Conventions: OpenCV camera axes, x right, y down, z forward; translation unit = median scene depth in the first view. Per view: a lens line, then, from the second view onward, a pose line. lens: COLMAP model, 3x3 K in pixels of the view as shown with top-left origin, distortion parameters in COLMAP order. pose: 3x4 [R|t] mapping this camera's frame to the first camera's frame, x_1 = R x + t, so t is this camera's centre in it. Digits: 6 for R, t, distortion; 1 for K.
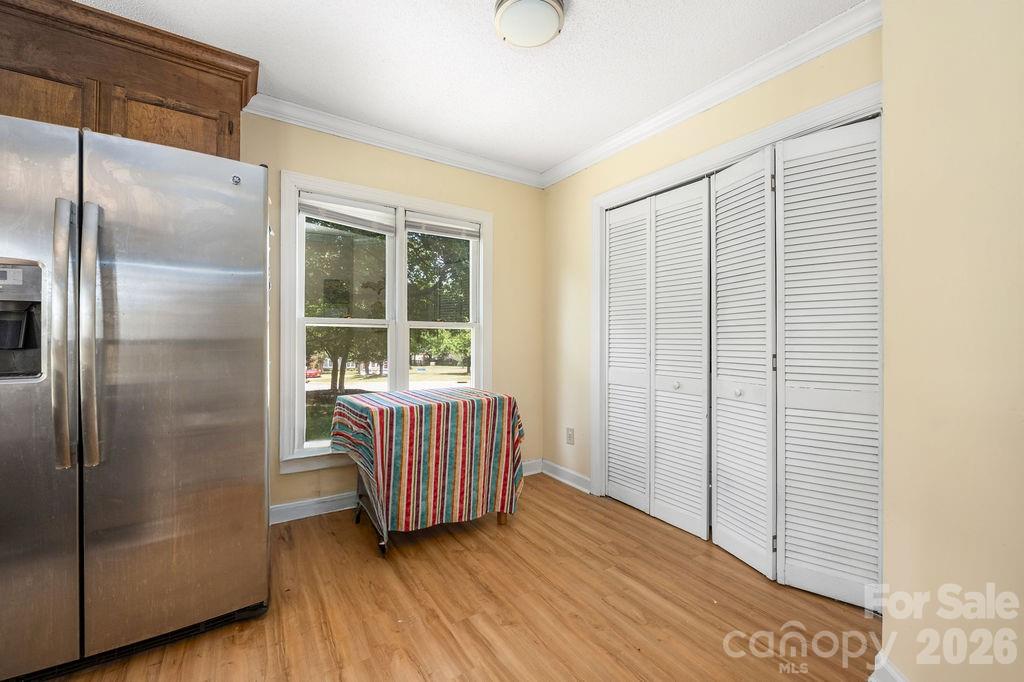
lens RADIAL K [[410.1, 0, 507.8], [0, 410.1, 335.6], [0, 0, 1]] dist [-0.003777, -0.000260]
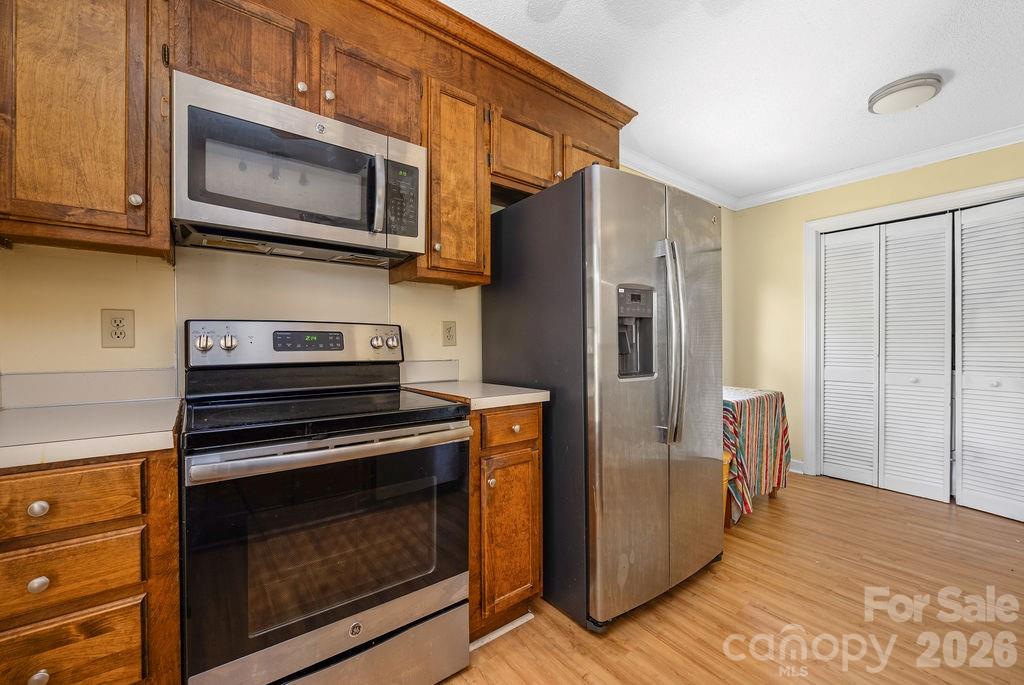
lens RADIAL K [[414.4, 0, 512.0], [0, 414.4, 342.5], [0, 0, 1]] dist [-0.000426, -0.000099]
pose [[0.997470, -0.006319, 0.070809, -0.974056], [0.005712, 0.999945, 0.008774, -0.010669], [-0.070860, -0.008347, 0.997451, -0.171967]]
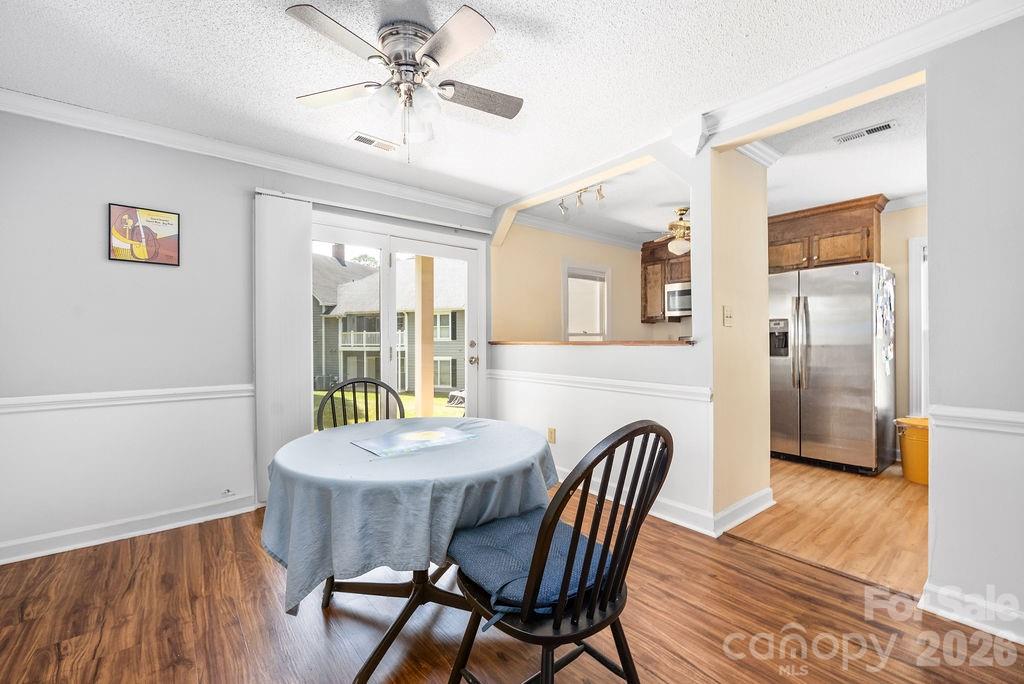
lens RADIAL K [[434.6, 0, 509.2], [0, 434.6, 350.3], [0, 0, 1]] dist [-0.000603, -0.000018]
pose [[0.109390, 0.006616, -0.993977, 1.028039], [0.011892, 0.999898, 0.007964, 0.002601], [0.993928, -0.012691, 0.109300, -0.791752]]
